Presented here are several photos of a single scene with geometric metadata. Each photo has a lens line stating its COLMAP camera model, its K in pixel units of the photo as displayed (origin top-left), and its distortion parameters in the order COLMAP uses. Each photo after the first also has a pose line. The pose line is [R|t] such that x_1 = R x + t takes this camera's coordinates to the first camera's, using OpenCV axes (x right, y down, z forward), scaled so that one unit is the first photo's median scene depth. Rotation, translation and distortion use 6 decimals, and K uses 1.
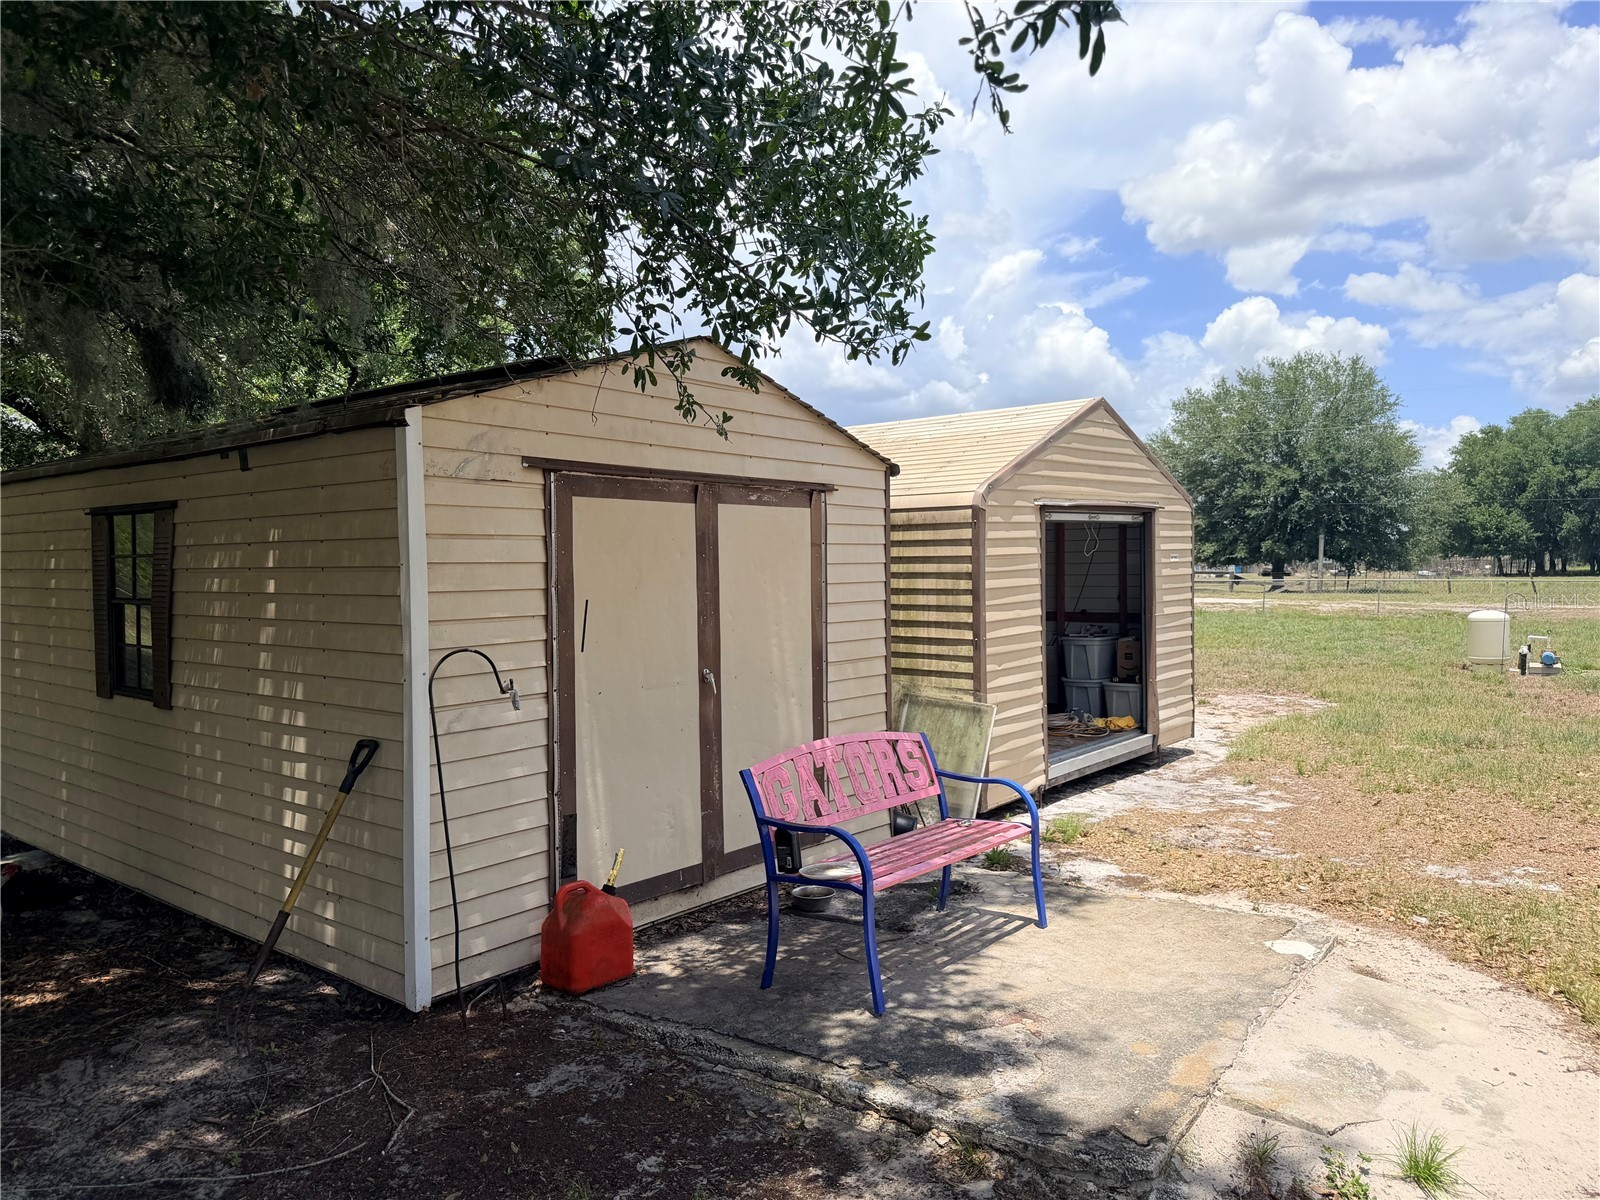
lens RADIAL K [[1161.0, 0, 795.3], [0, 1161.0, 587.9], [0, 0, 1]] dist [0.005711, -0.005139]
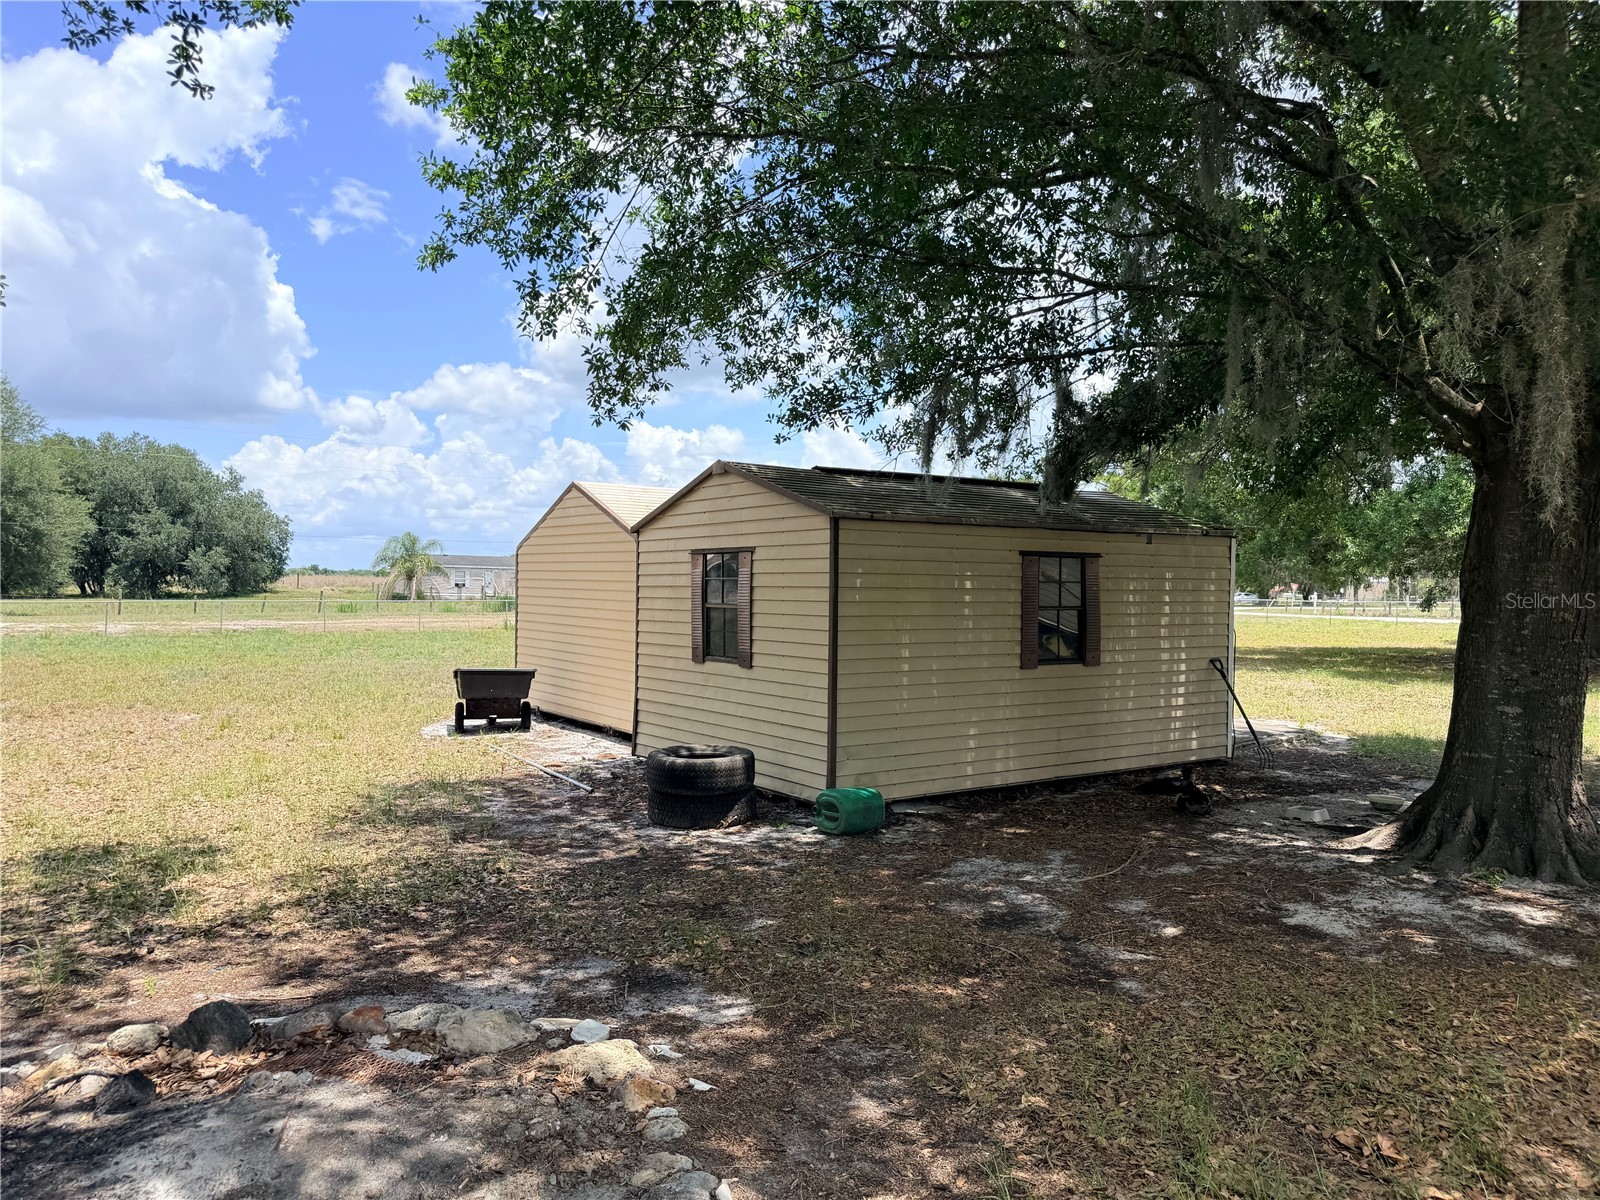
lens RADIAL K [[1161.0, 0, 795.3], [0, 1161.0, 587.9], [0, 0, 1]] dist [0.005711, -0.005139]
pose [[0.252504, 0.008619, 0.967558, -2.759192], [0.009688, 0.999888, -0.011435, -0.003013], [-0.967547, 0.012261, 0.252392, 1.120611]]
